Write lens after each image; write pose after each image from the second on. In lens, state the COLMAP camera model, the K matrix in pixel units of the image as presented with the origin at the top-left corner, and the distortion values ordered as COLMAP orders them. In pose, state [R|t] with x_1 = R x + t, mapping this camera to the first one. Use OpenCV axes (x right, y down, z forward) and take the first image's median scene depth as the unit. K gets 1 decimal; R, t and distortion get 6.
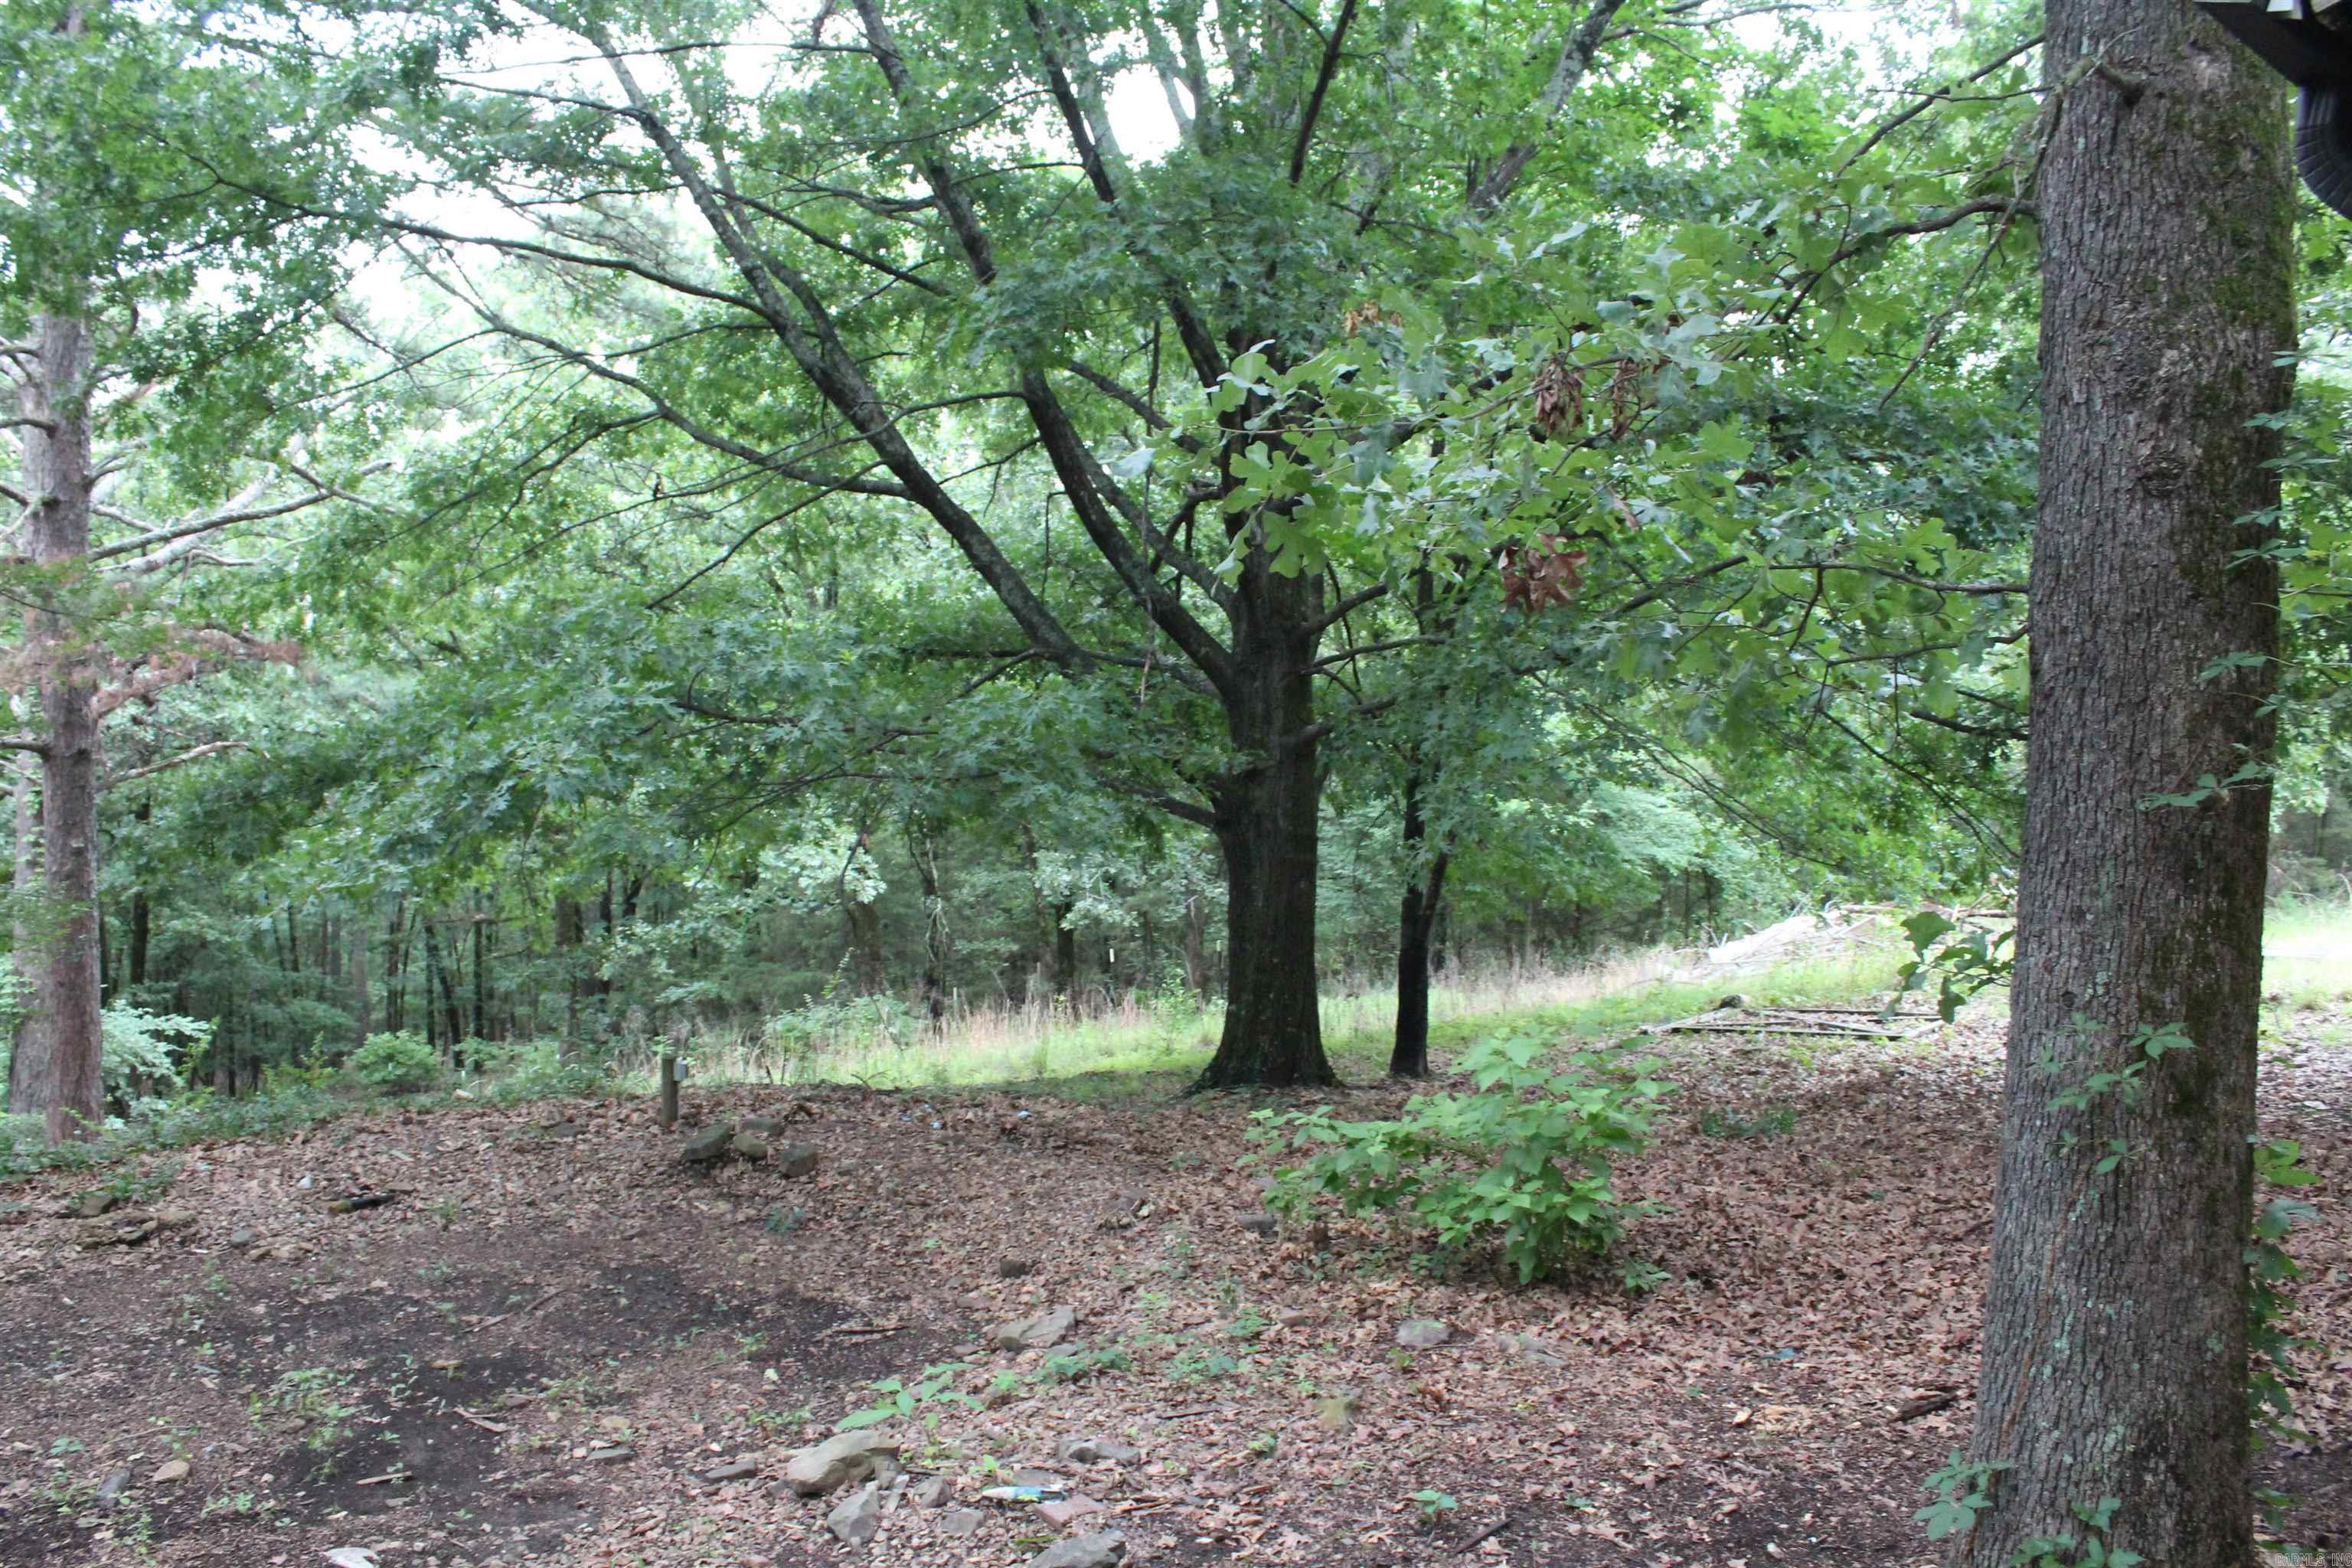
lens RADIAL K [[1965.5, 0, 1175.6], [0, 1965.5, 797.6], [0, 0, 1]] dist [-0.157957, 0.141809]
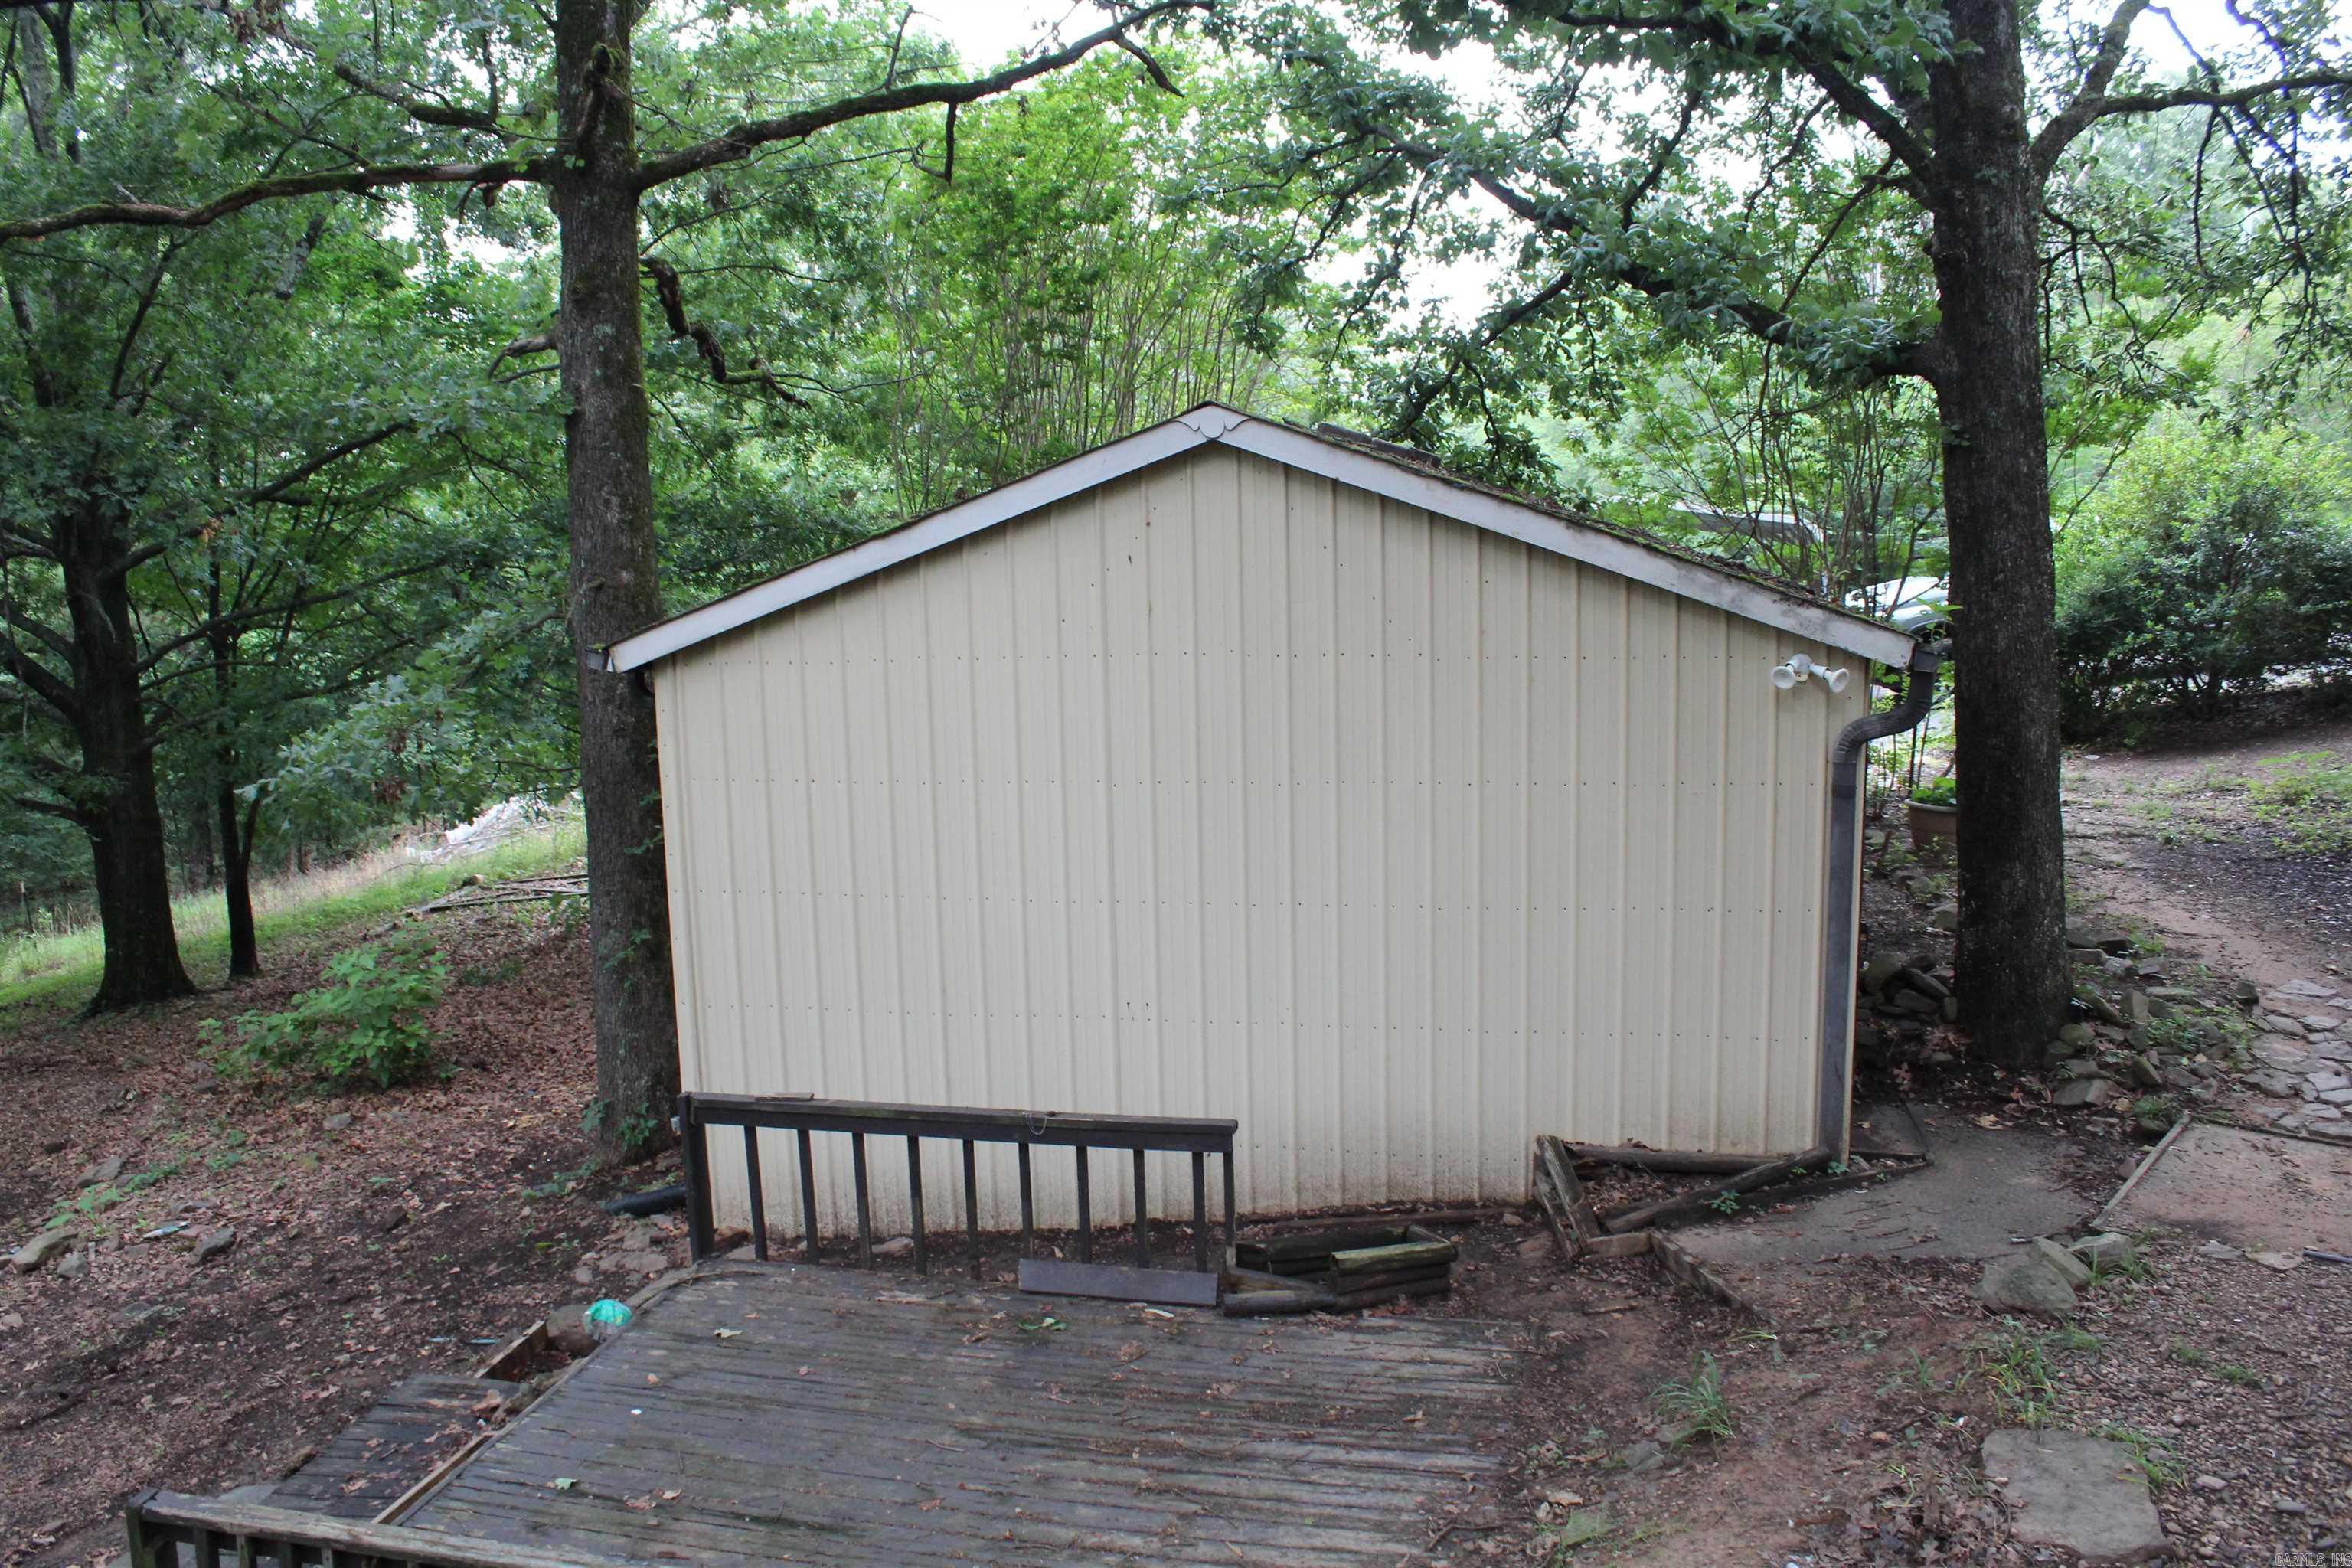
lens RADIAL K [[1959.7, 0, 1126.4], [0, 1959.7, 796.3], [0, 0, 1]] dist [-0.149968, 0.123161]
pose [[0.809982, -0.130513, 0.571748, -0.200856], [0.077333, 0.990179, 0.116471, -0.141540], [-0.581334, -0.050124, 0.812120, -0.687277]]
